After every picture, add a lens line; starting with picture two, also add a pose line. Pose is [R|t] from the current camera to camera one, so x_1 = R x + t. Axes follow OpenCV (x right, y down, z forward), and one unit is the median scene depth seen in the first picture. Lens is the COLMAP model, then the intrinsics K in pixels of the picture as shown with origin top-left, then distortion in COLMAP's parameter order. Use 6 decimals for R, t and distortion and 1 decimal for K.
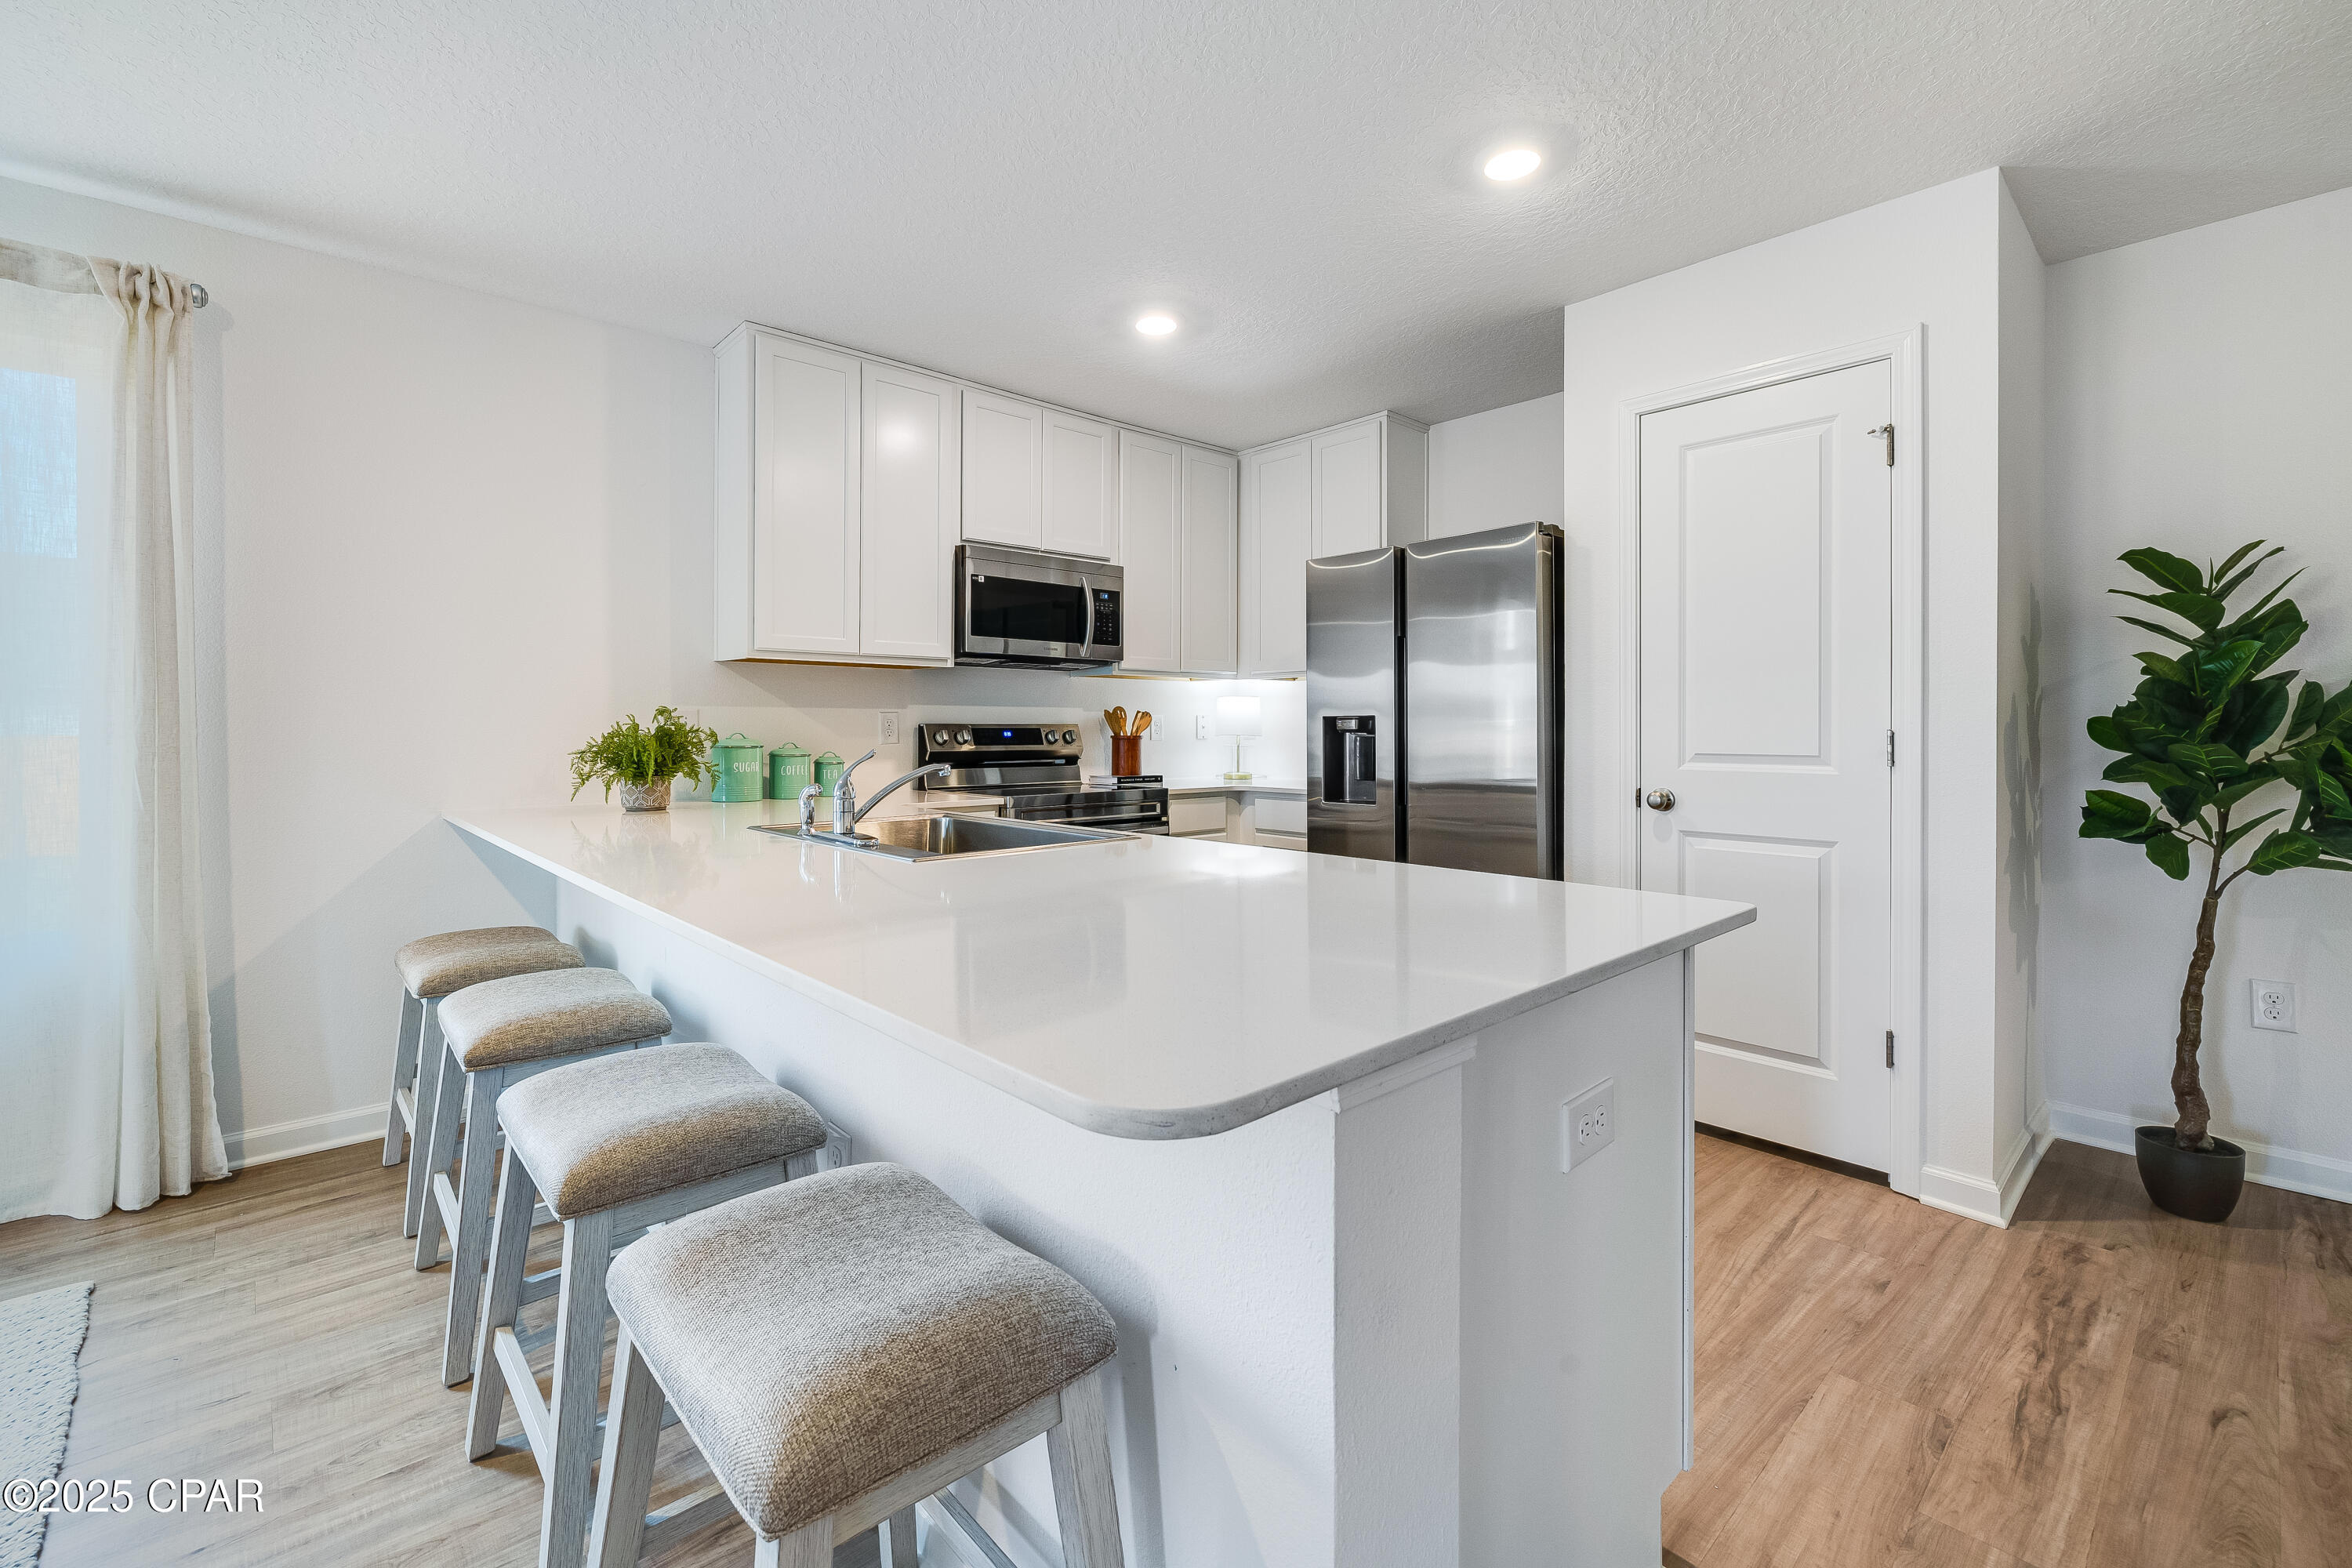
lens RADIAL K [[1002.1, 0, 1183.4], [0, 1002.1, 725.4], [0, 0, 1]] dist [0.001050, 0.000057]
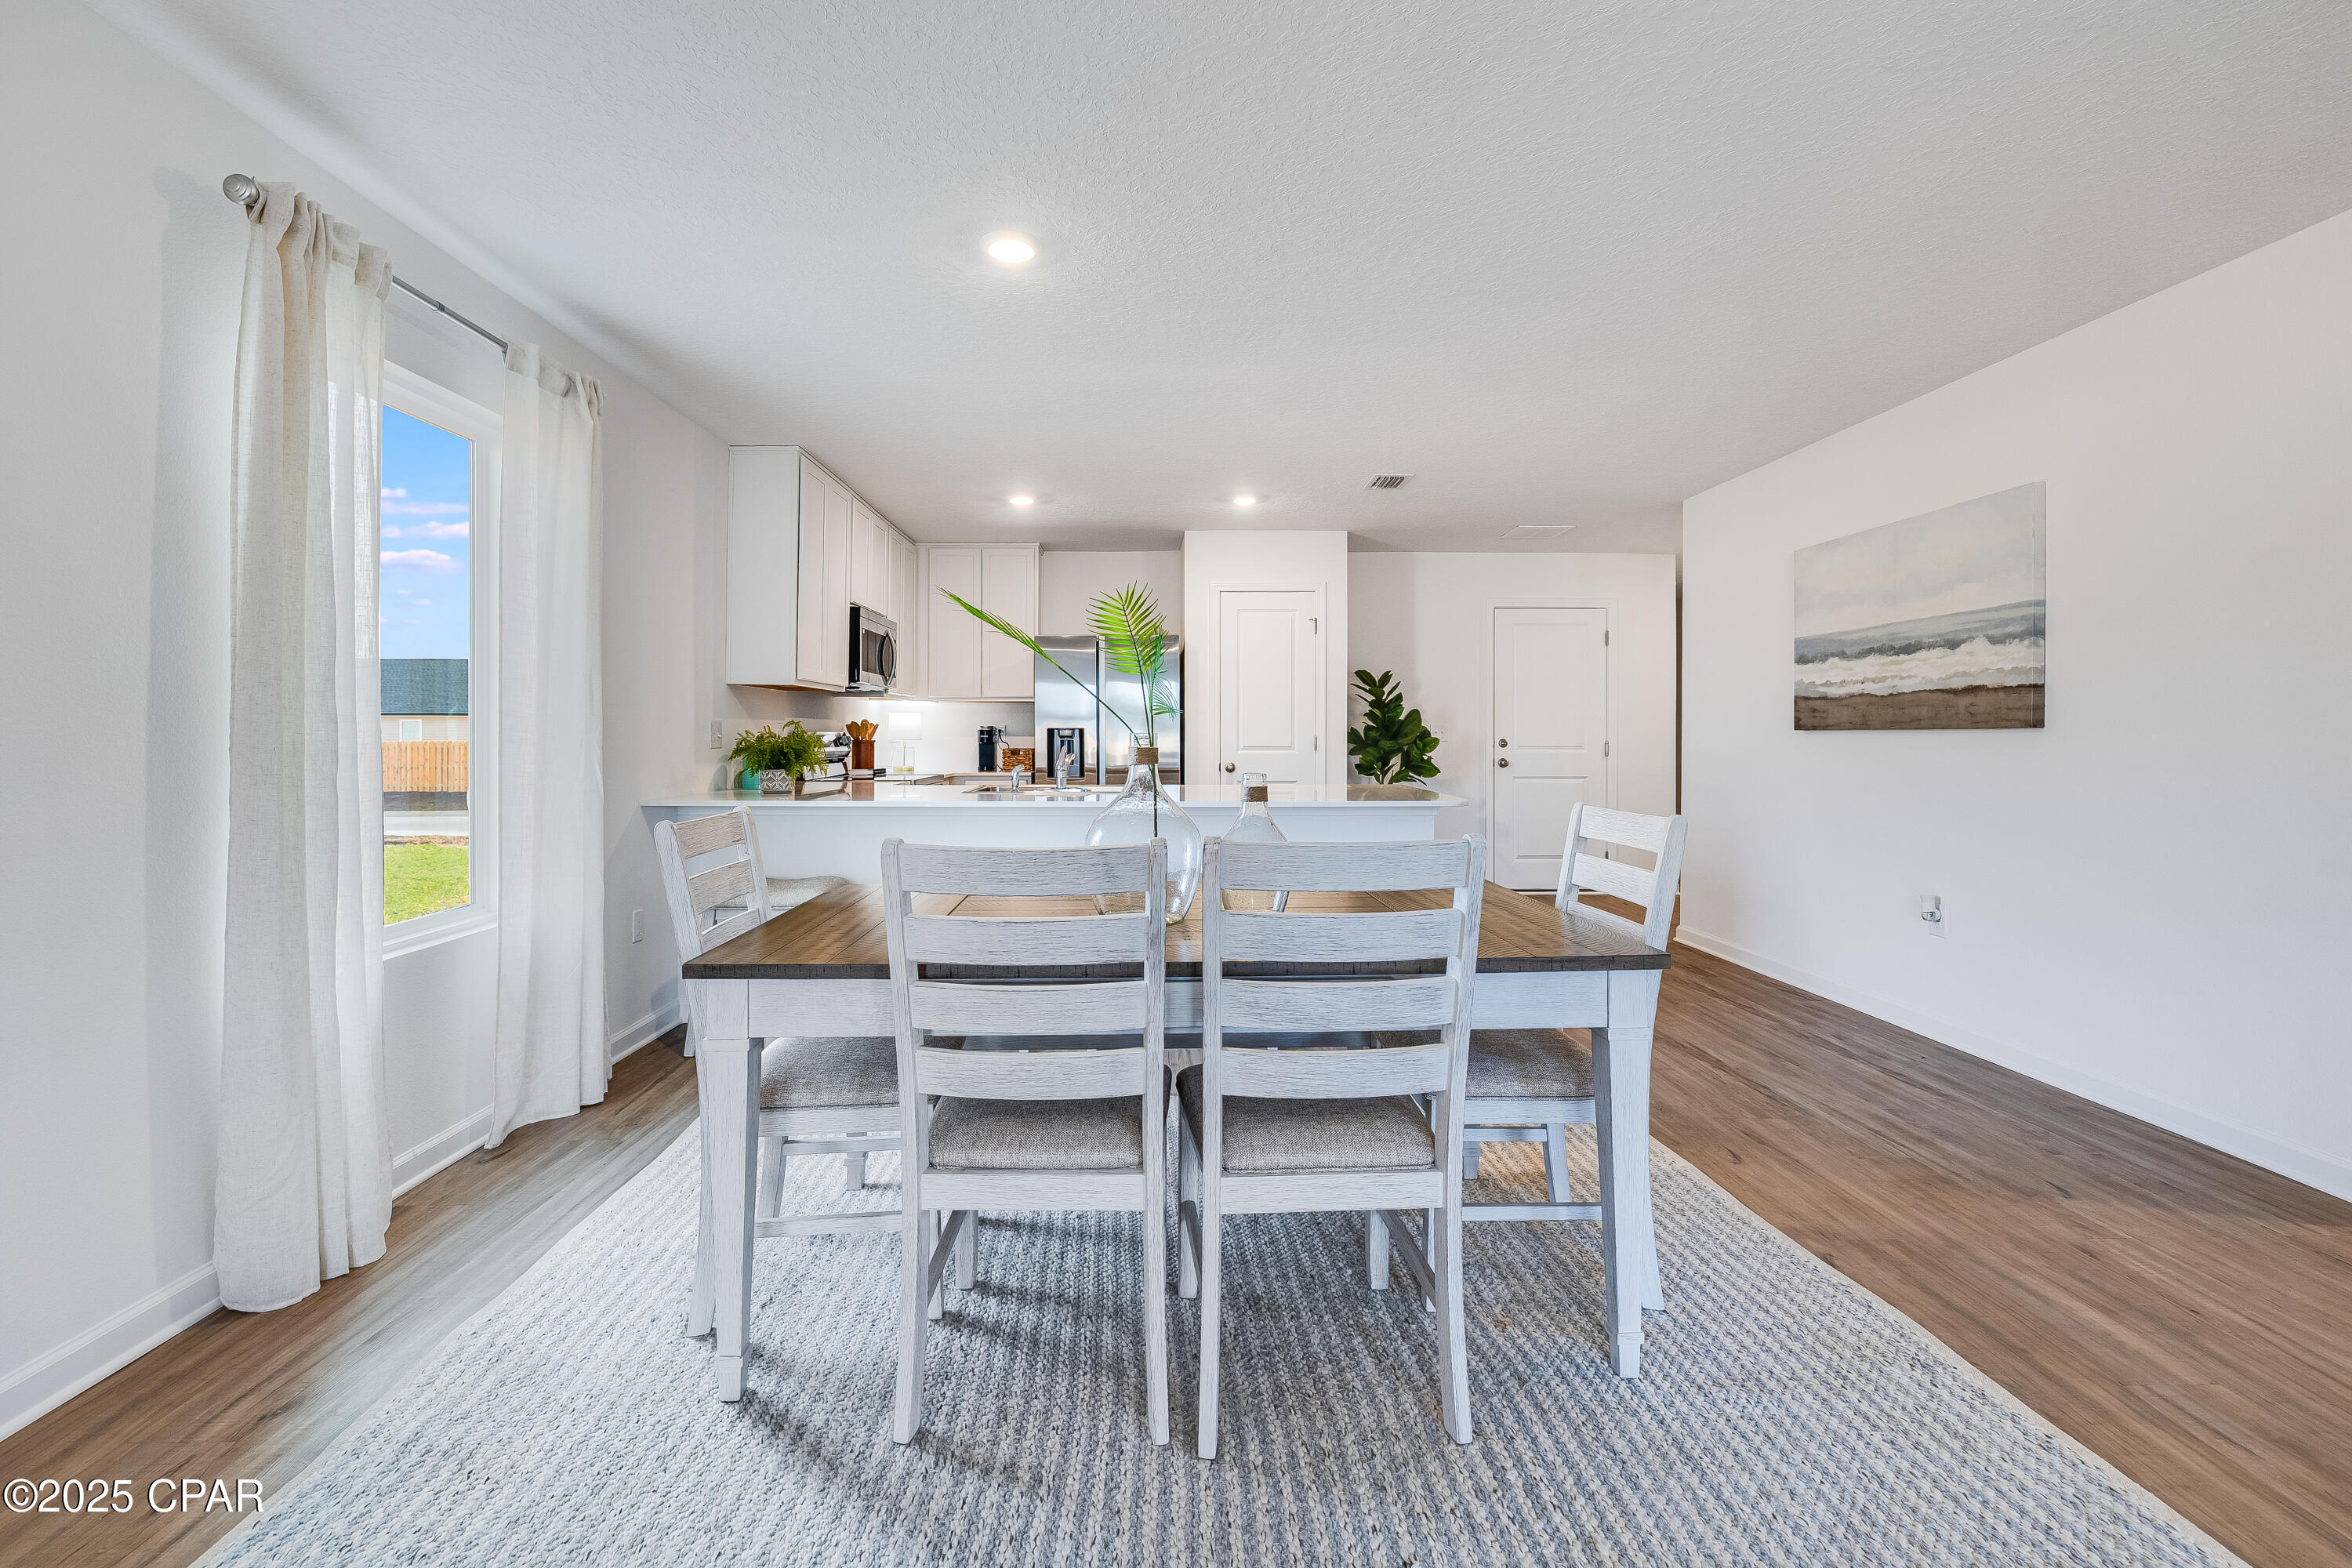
lens RADIAL K [[1005.8, 0, 1170.4], [0, 1005.8, 731.9], [0, 0, 1]] dist [-0.001779, -0.000281]
pose [[0.652800, 0.002912, 0.757524, -1.422996], [-0.002253, 0.999996, -0.001903, -0.000112], [-0.757527, -0.000464, 0.652804, -0.386647]]
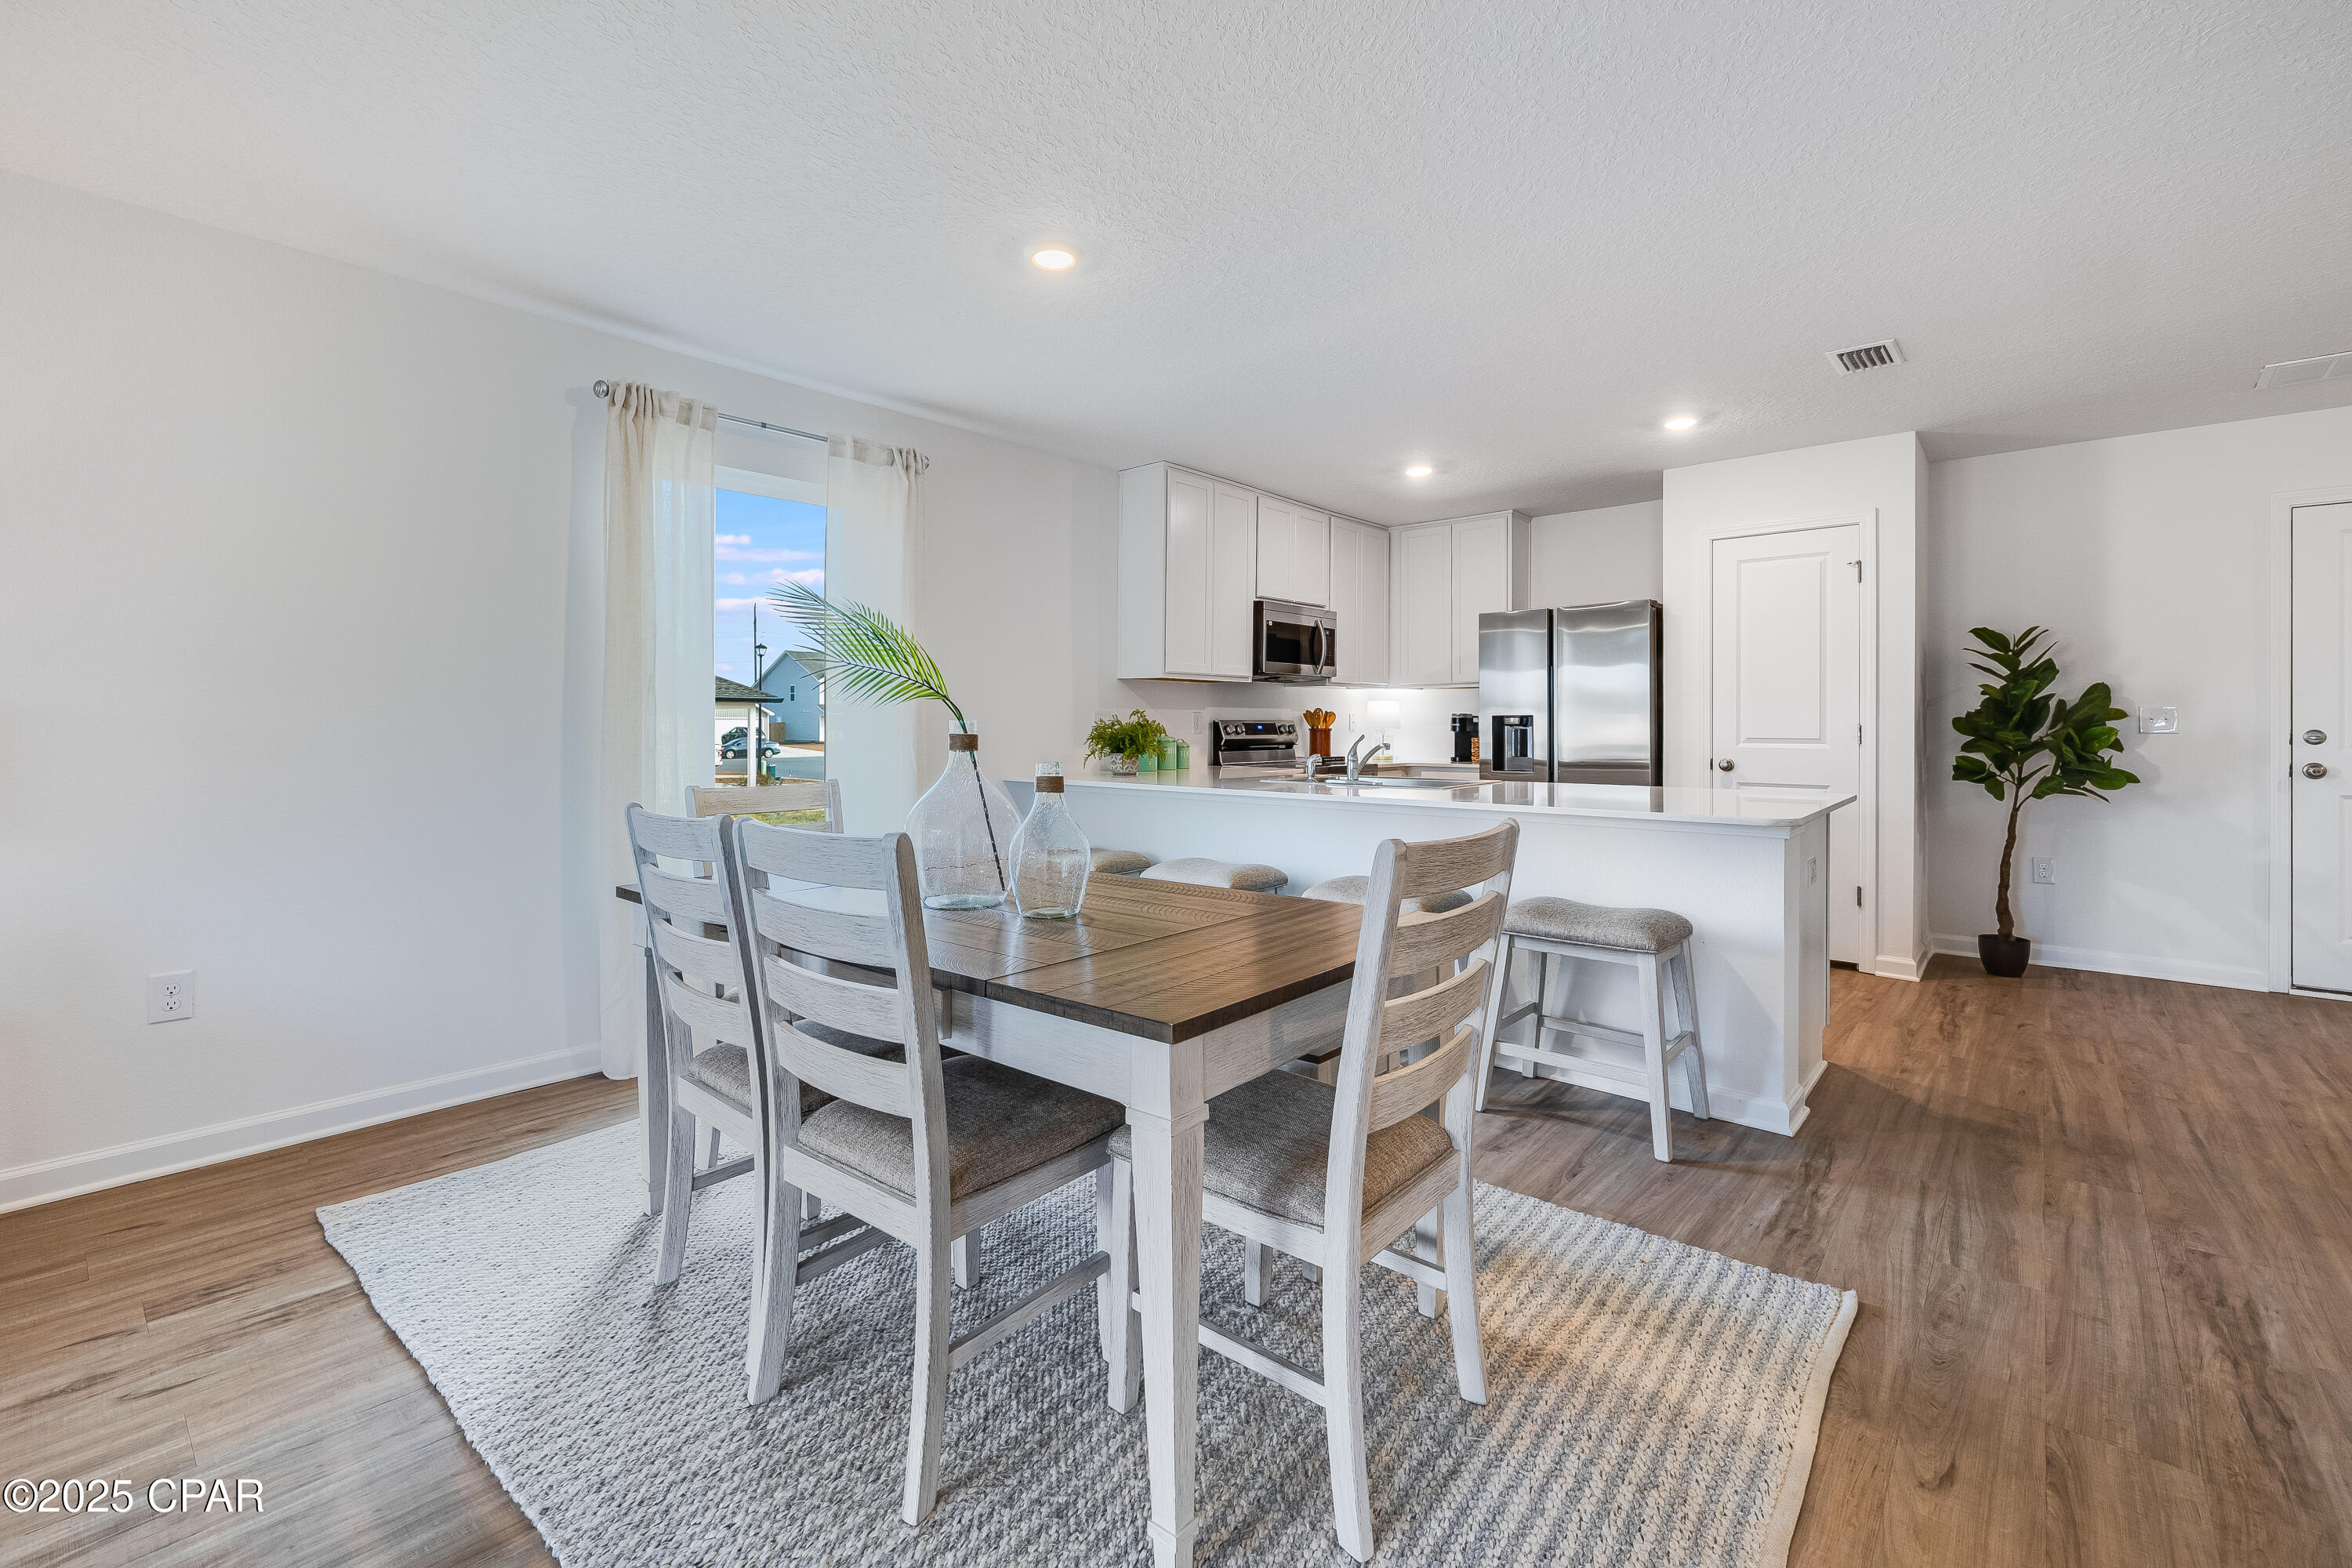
lens RADIAL K [[1017.3, 0, 1166.3], [0, 1017.3, 720.4], [0, 0, 1]] dist [-0.002129, -0.000125]
pose [[0.993711, 0.001451, 0.111966, -0.742801], [-0.001328, 0.999998, -0.001173, 0.001138], [-0.111967, 0.001017, 0.993711, -0.691005]]
